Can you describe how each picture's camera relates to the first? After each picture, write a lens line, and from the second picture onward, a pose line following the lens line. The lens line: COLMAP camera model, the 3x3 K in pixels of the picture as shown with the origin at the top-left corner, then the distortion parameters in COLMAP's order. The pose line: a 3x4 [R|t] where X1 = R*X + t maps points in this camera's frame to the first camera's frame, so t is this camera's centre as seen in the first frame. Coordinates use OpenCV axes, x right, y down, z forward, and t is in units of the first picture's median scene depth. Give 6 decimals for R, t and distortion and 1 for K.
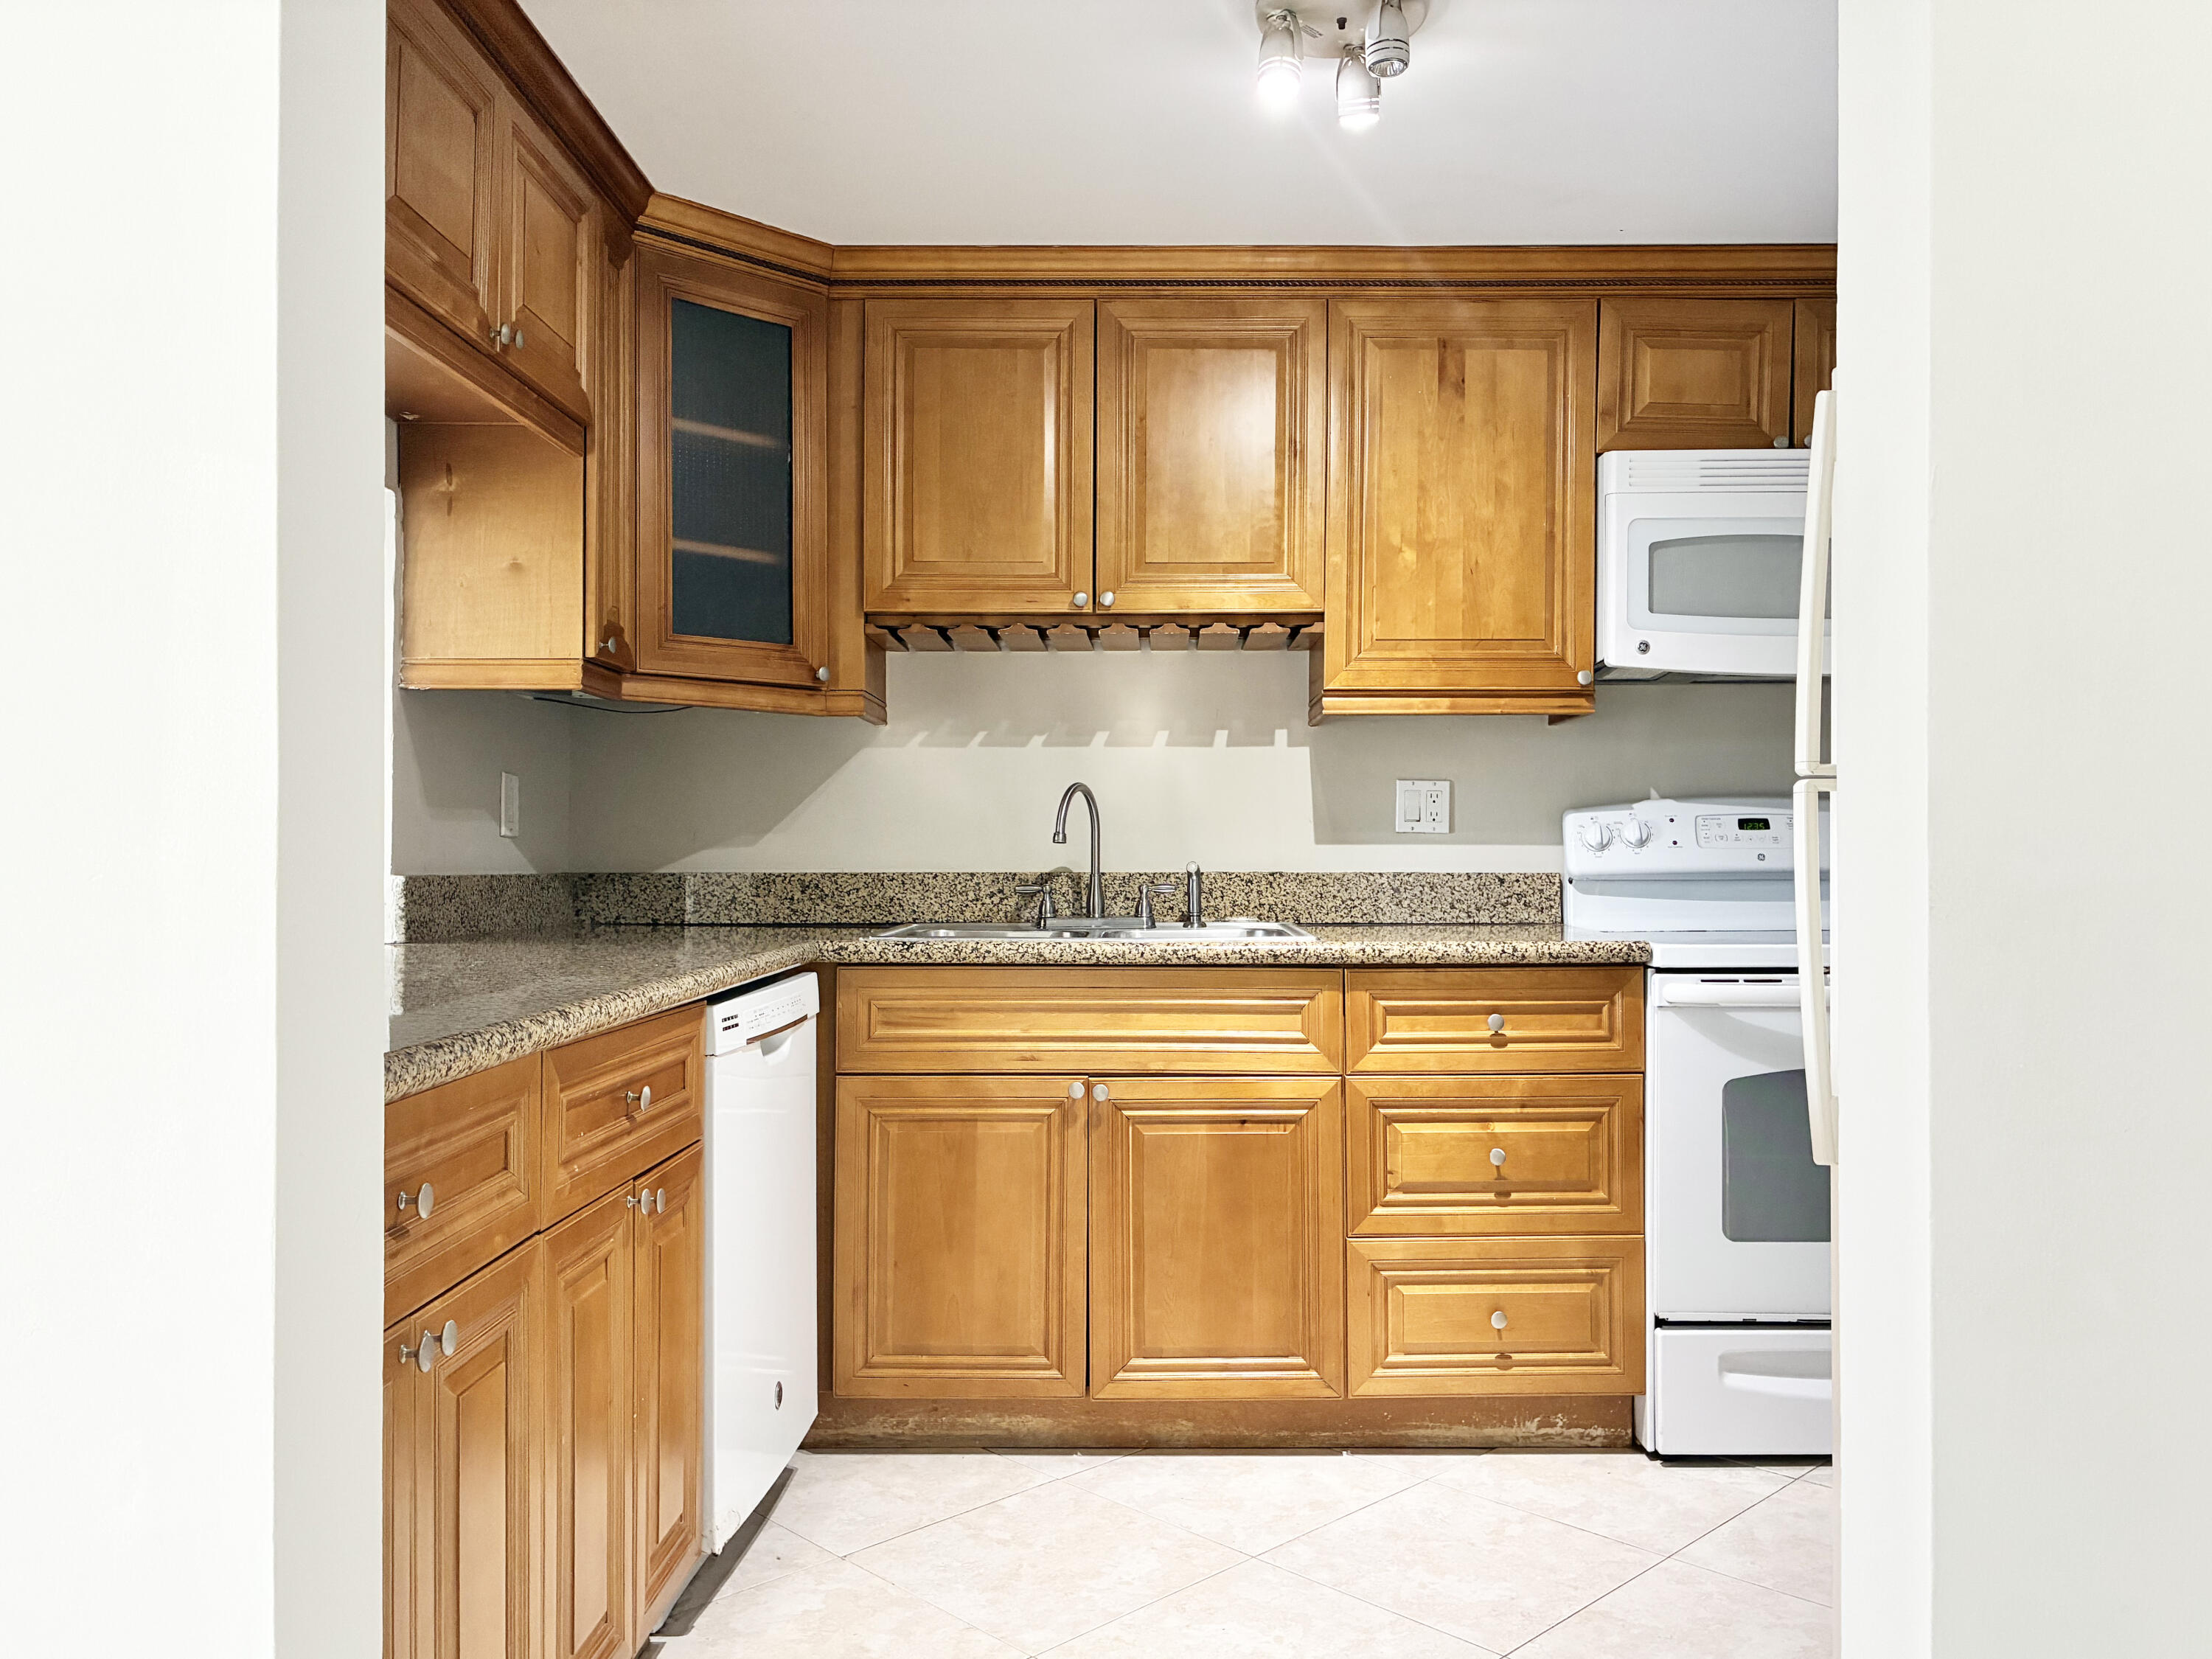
lens RADIAL K [[1656.2, 0, 1093.6], [0, 1656.2, 819.7], [0, 0, 1]] dist [0.028374, -0.042299]
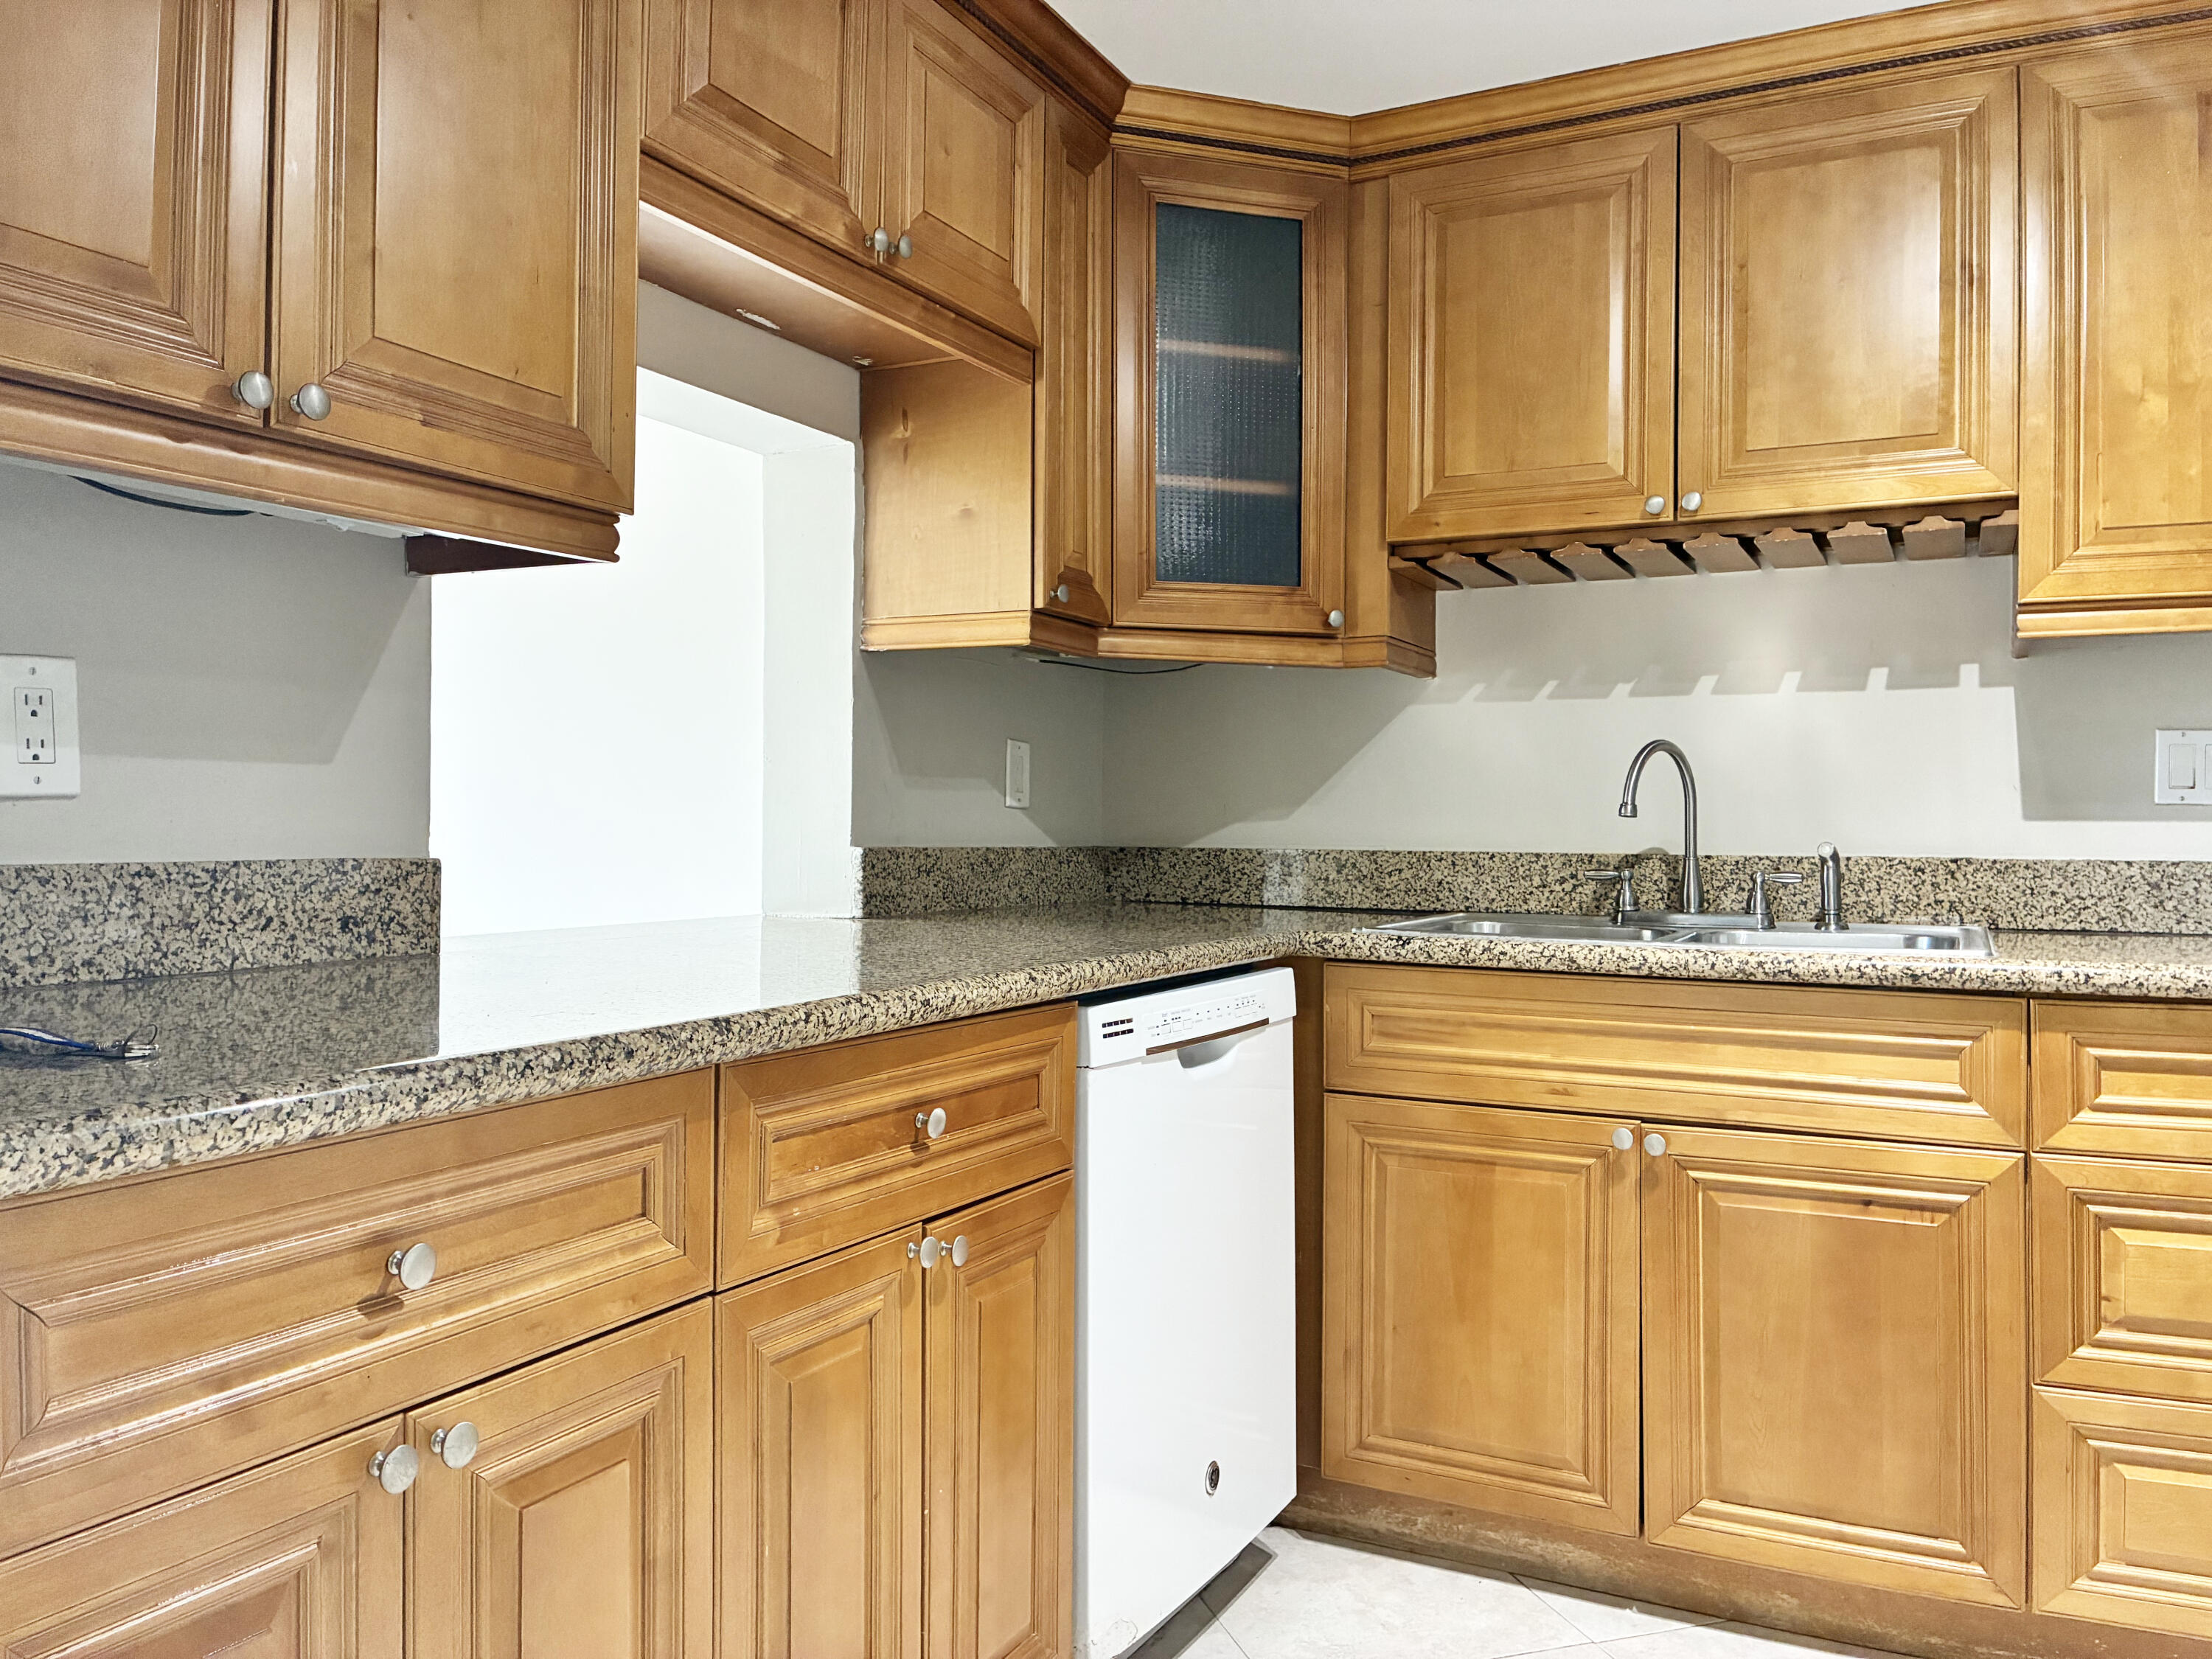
lens RADIAL K [[1656.2, 0, 1018.2], [0, 1656.2, 790.9], [0, 0, 1]] dist [0.028374, -0.042299]
pose [[0.894728, -0.002737, -0.446603, 0.081410], [0.001503, 0.999994, -0.003117, 0.004172], [0.446609, 0.002118, 0.894727, 0.179845]]
